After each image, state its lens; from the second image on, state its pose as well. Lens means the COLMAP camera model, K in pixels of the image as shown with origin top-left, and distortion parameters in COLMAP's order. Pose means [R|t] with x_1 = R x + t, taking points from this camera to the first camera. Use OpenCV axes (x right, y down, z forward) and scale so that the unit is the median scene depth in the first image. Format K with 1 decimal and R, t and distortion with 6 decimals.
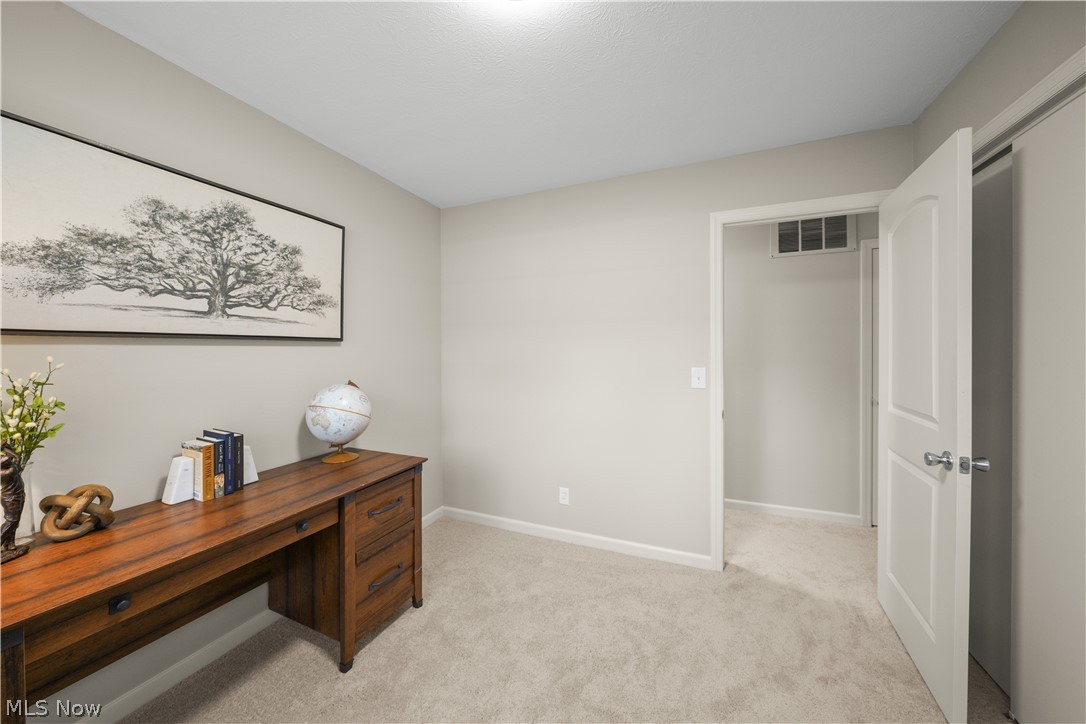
lens RADIAL K [[379.3, 0, 544.4], [0, 379.3, 351.0], [0, 0, 1]] dist [-0.007248, -0.000041]
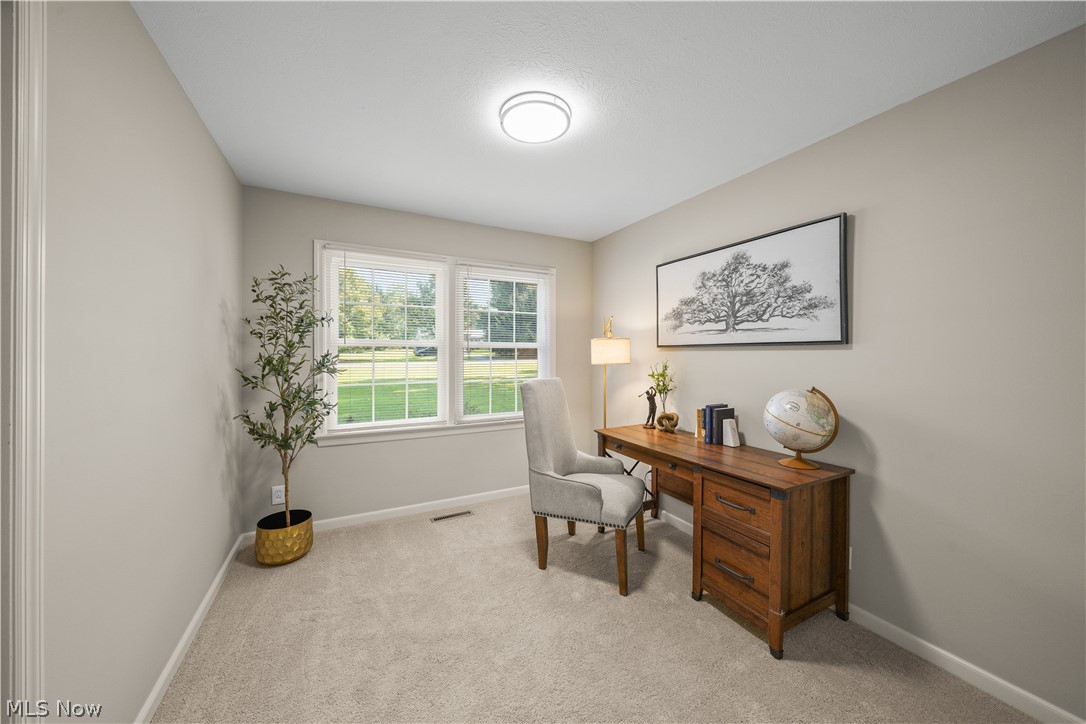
lens RADIAL K [[379.3, 0, 541.9], [0, 379.3, 357.5], [0, 0, 1]] dist [-0.007248, -0.000041]
pose [[-0.644696, 0.012819, -0.764332, 0.752693], [0.000484, 0.999866, 0.016361, -0.011230], [0.764439, 0.010178, -0.644616, 1.324142]]
